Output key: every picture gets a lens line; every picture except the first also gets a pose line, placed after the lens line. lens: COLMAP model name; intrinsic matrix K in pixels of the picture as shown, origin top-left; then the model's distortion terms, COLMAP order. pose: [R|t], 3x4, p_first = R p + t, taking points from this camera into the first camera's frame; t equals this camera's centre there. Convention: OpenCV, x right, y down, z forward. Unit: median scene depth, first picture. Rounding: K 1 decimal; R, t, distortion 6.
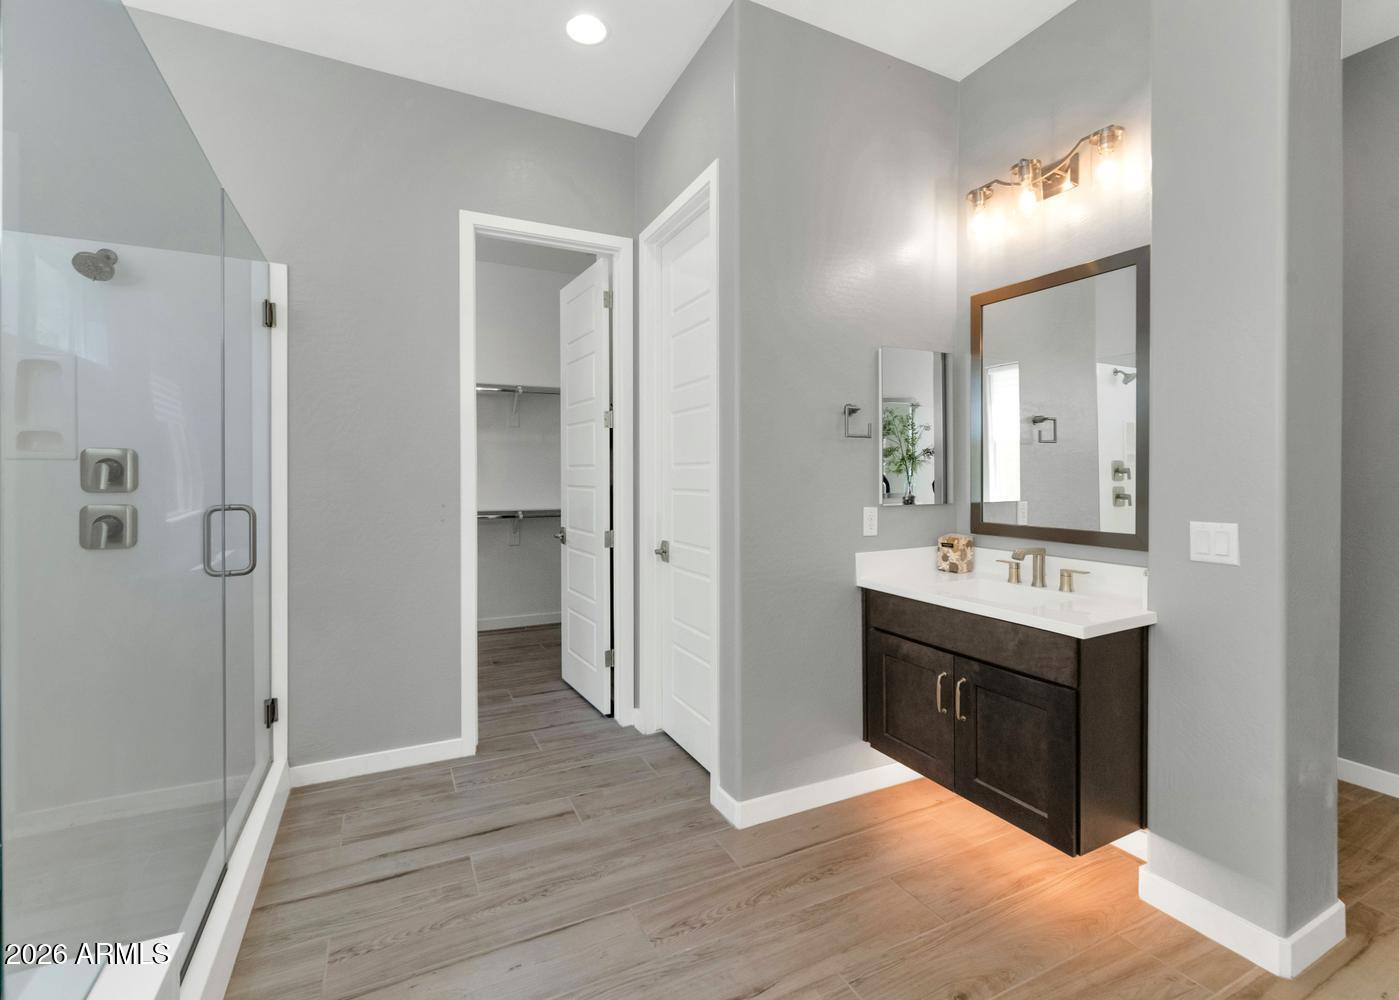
lens RADIAL K [[626.9, 0, 698.8], [0, 626.9, 488.6], [0, 0, 1]] dist [-0.027145, -0.000130]
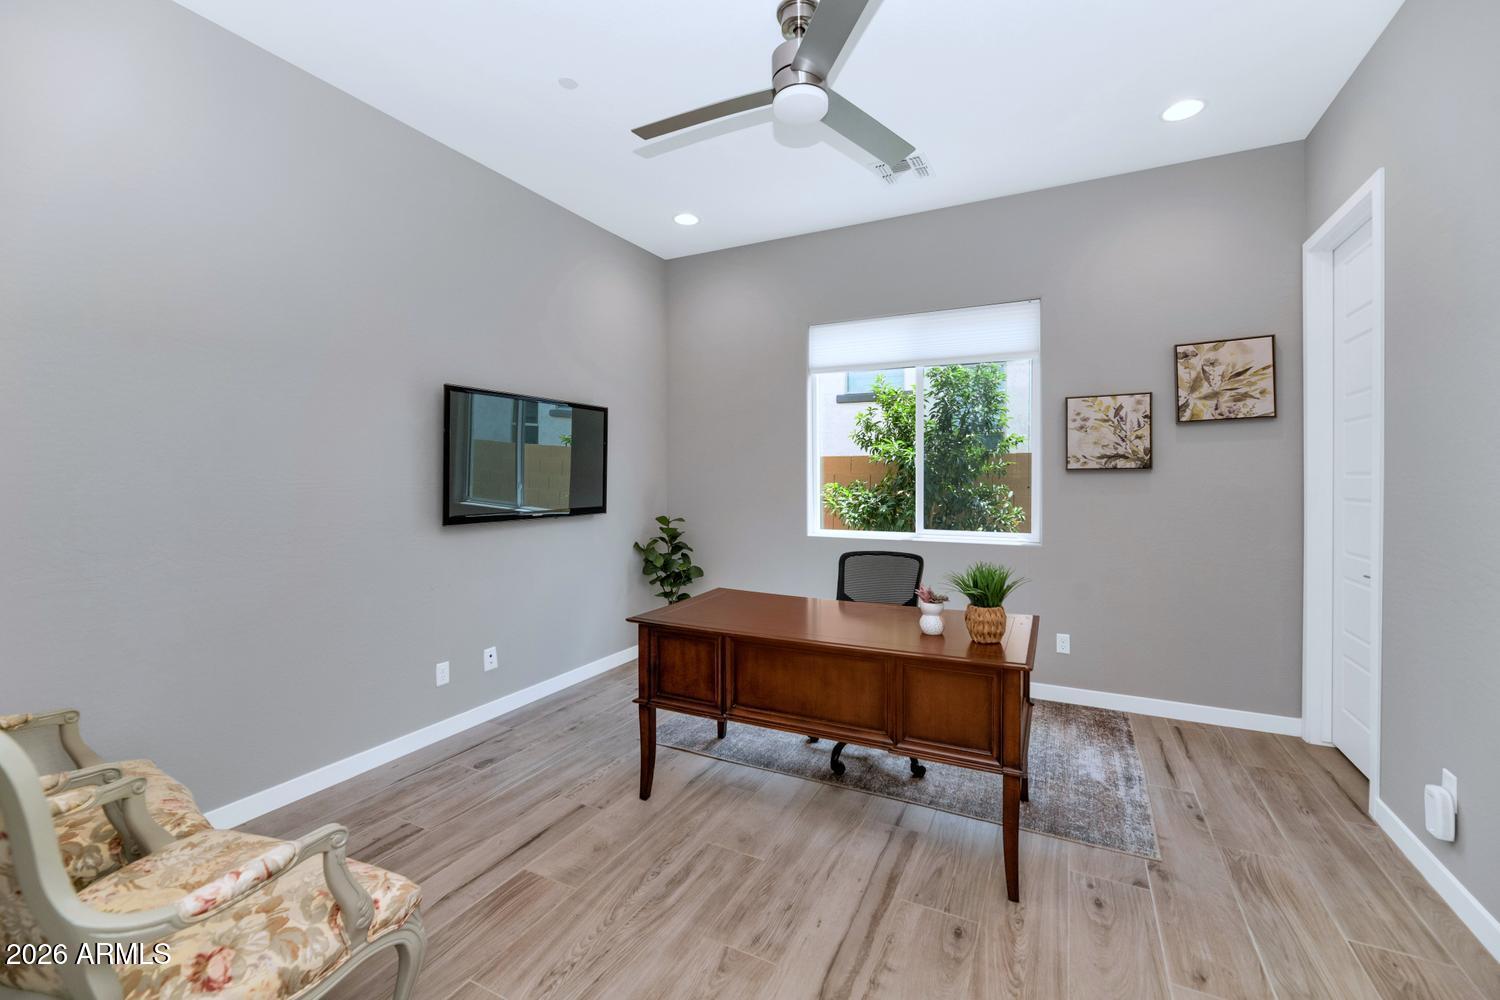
lens RADIAL K [[617.7, 0, 748.8], [0, 617.7, 493.3], [0, 0, 1]] dist [-0.001313, -0.000125]
pose [[0.603039, -0.000043, -0.797712, 0.196152], [-0.002699, 0.999994, -0.002094, -0.003686], [0.797707, 0.003416, 0.603035, -0.381372]]
